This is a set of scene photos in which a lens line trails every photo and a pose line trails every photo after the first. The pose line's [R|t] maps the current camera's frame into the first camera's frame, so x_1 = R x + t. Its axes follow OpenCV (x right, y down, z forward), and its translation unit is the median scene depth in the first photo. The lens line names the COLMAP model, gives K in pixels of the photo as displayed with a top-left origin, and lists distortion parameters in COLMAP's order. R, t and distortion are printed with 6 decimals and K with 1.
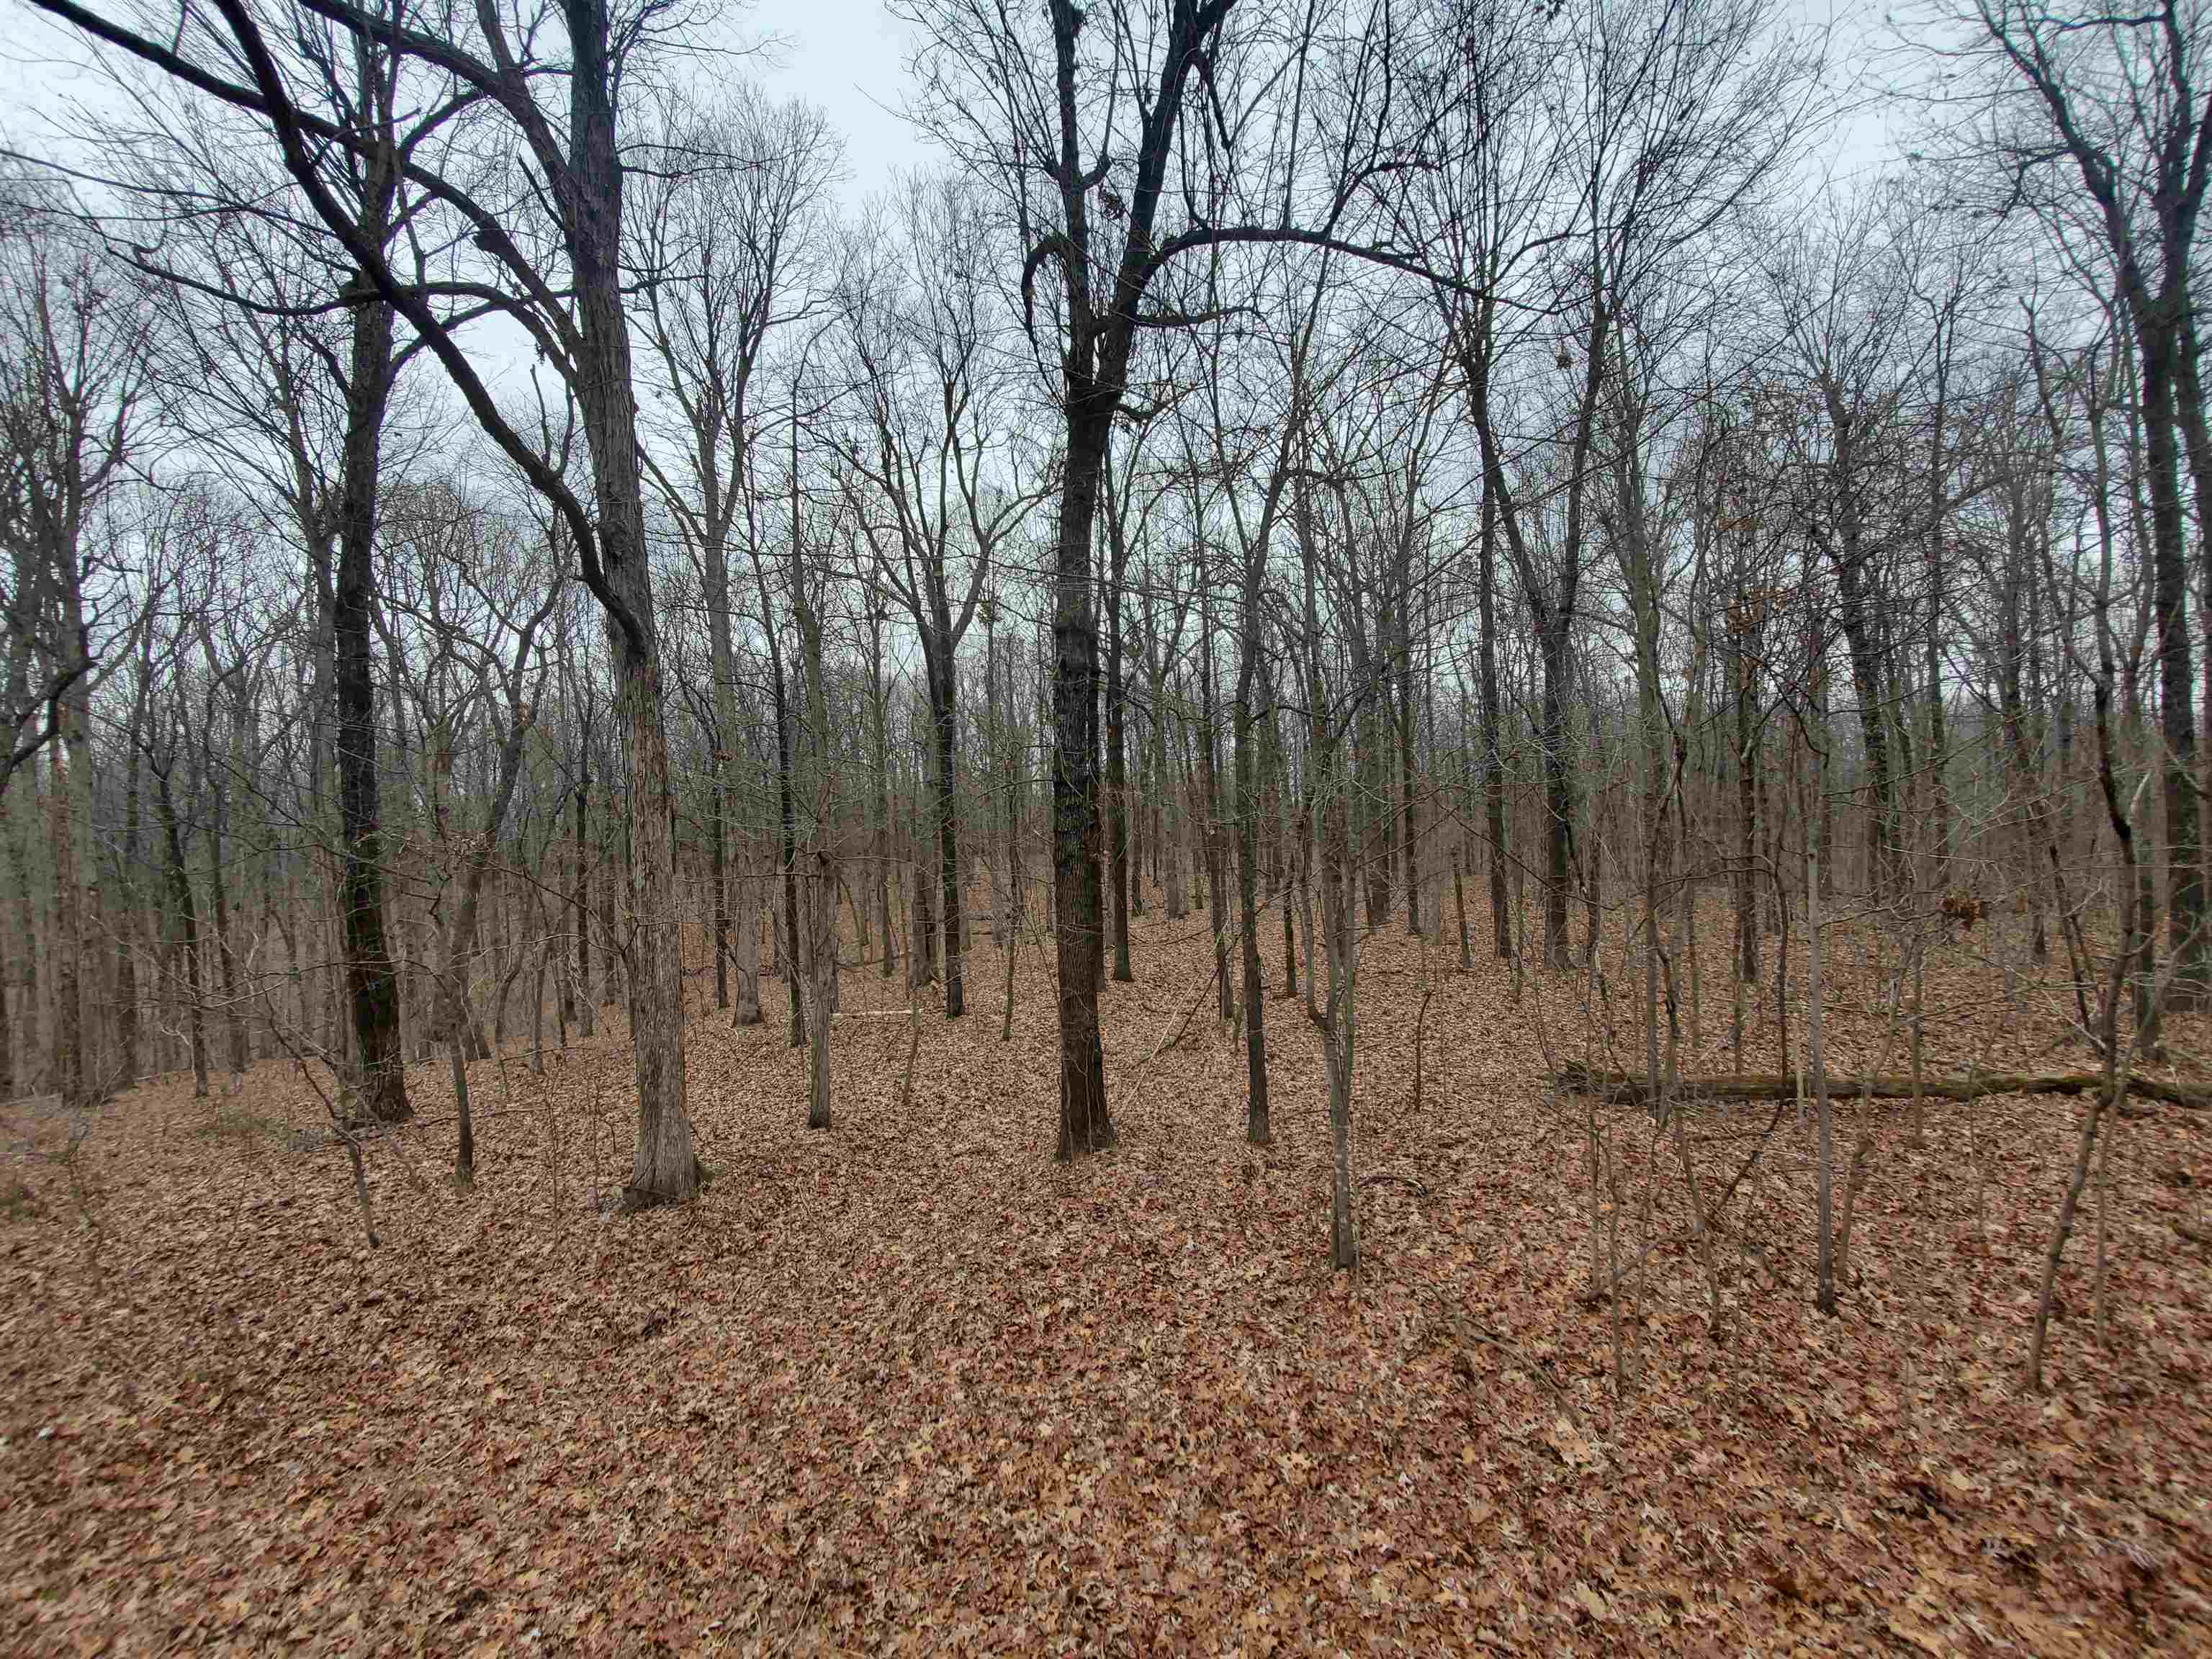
lens RADIAL K [[849.2, 0, 1113.7], [0, 849.2, 826.0], [0, 0, 1]] dist [-0.011965, 0.001043]
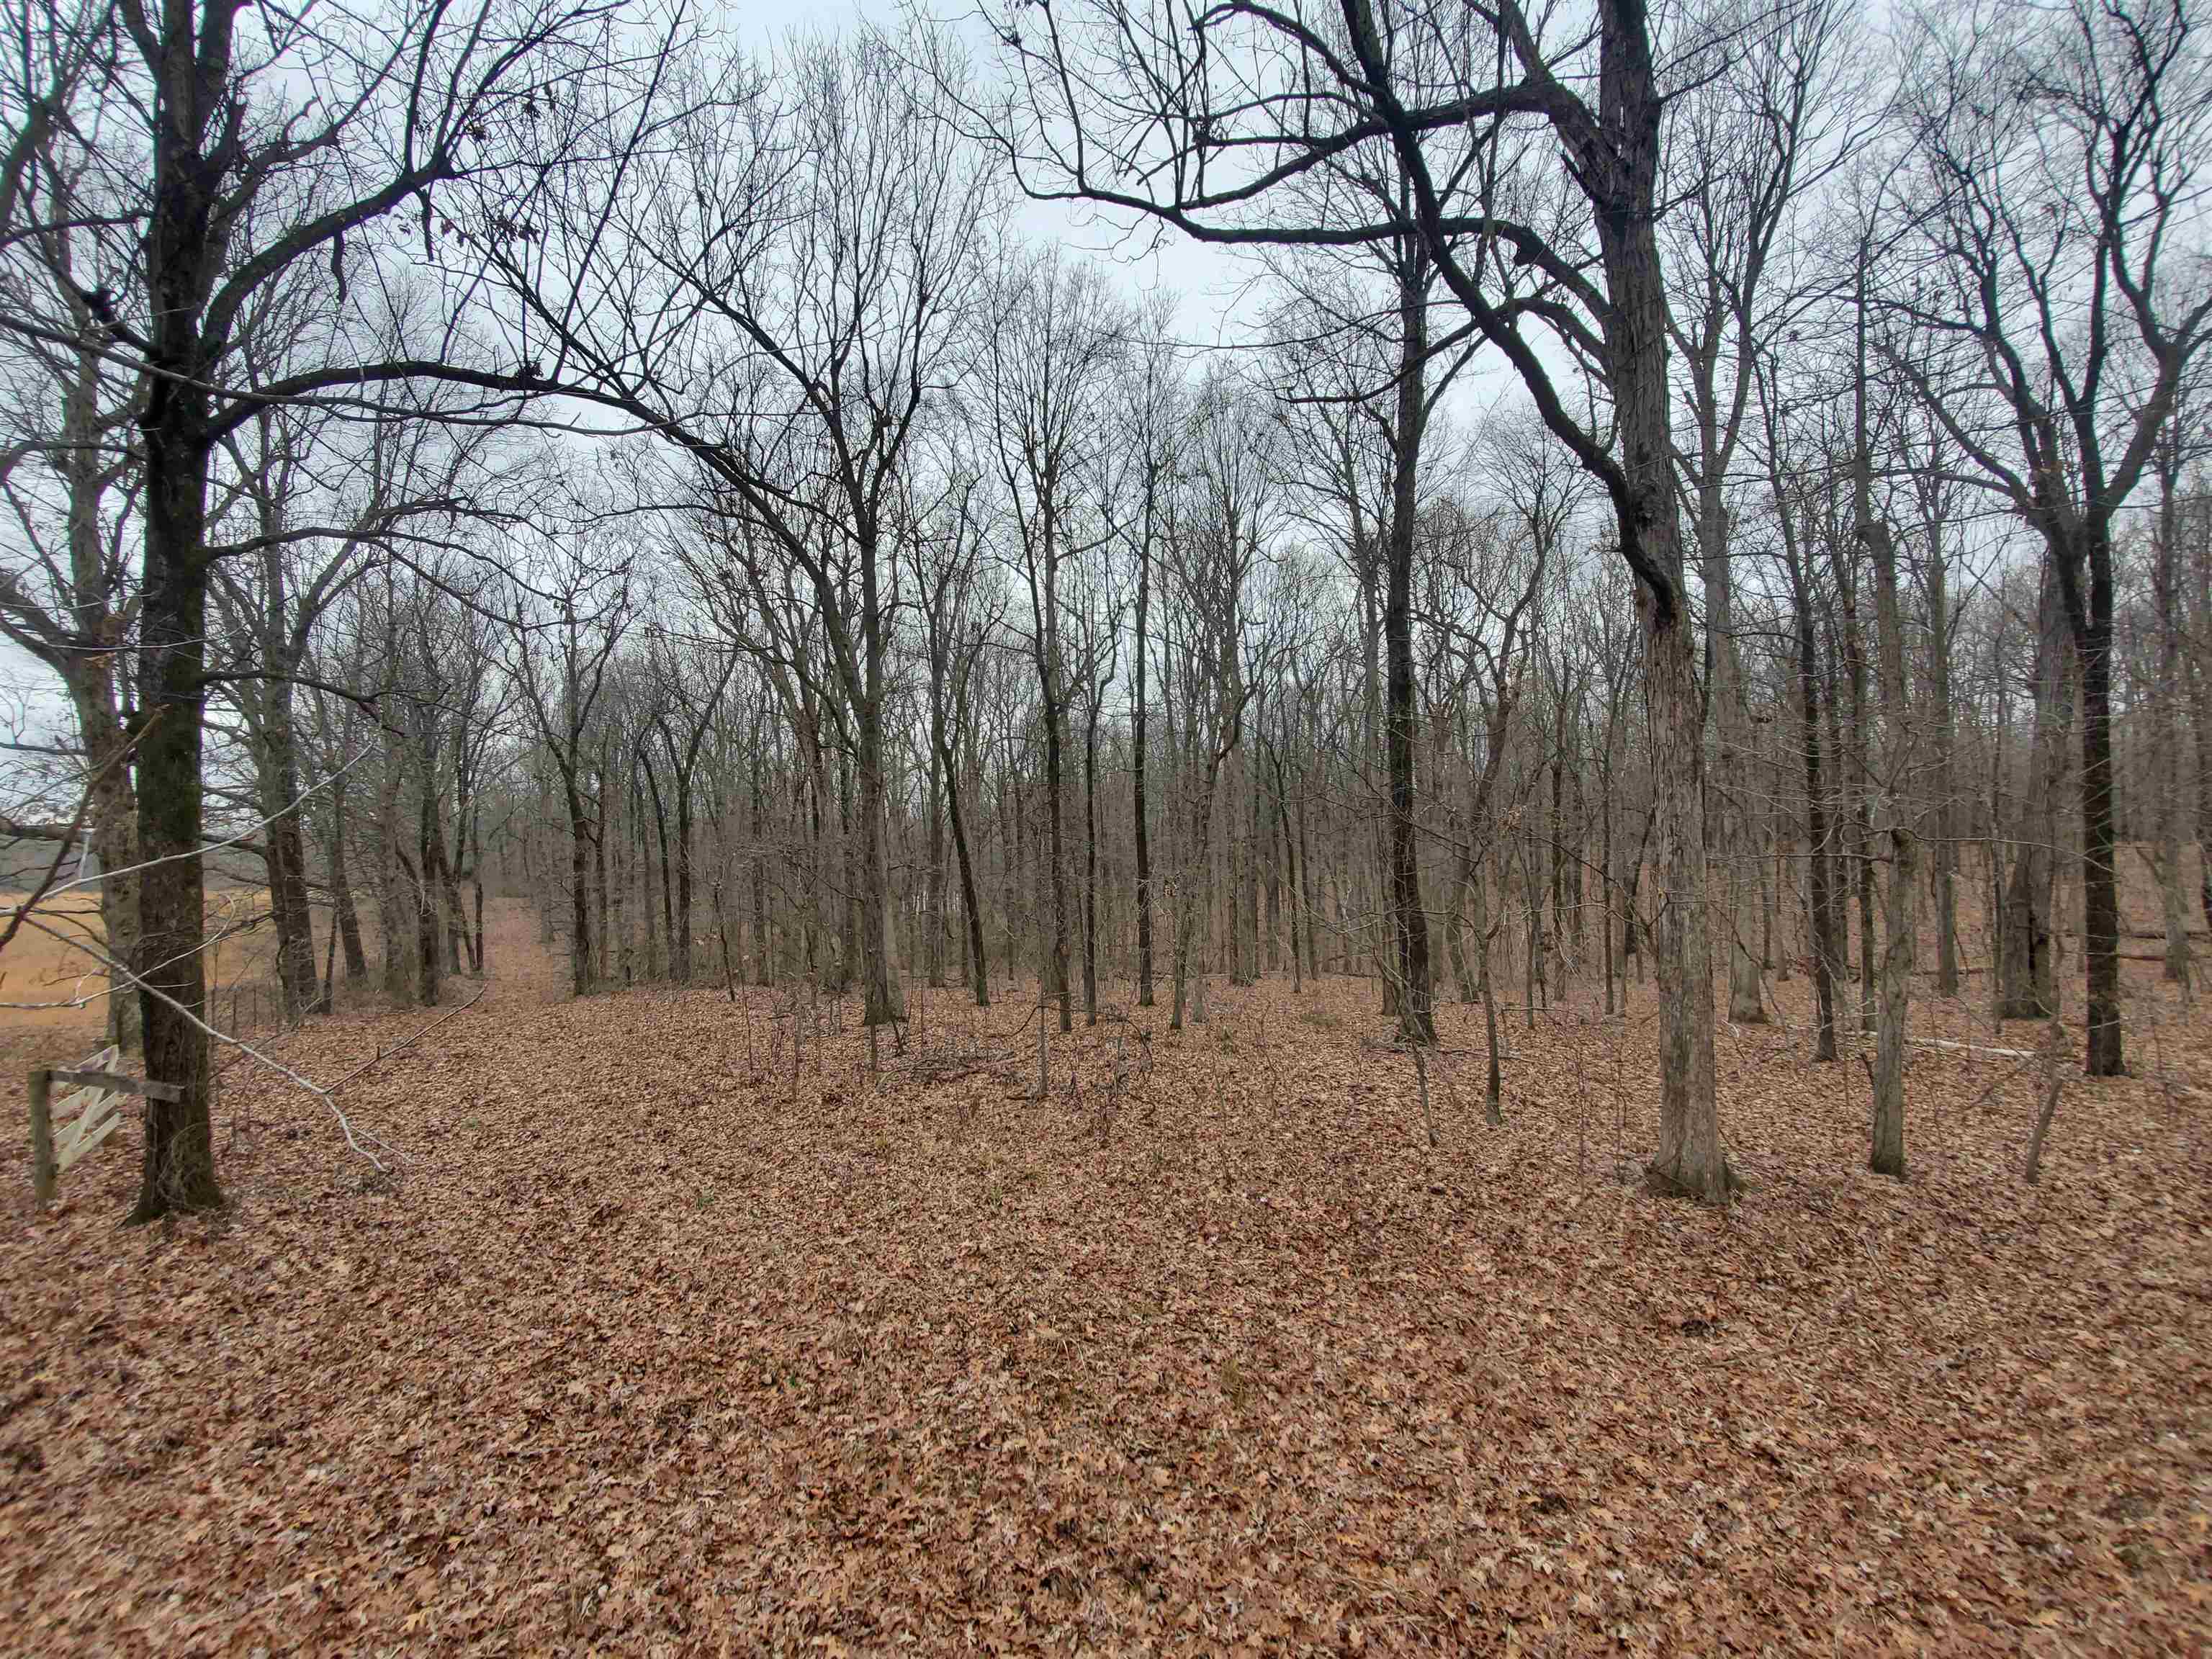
lens RADIAL K [[849.2, 0, 1118.4], [0, 849.2, 830.4], [0, 0, 1]] dist [-0.011965, 0.001043]
pose [[0.557159, 0.026937, -0.829969, -0.118229], [0.005272, 0.999339, 0.035973, -0.001336], [0.830389, -0.024418, 0.556648, -0.045654]]
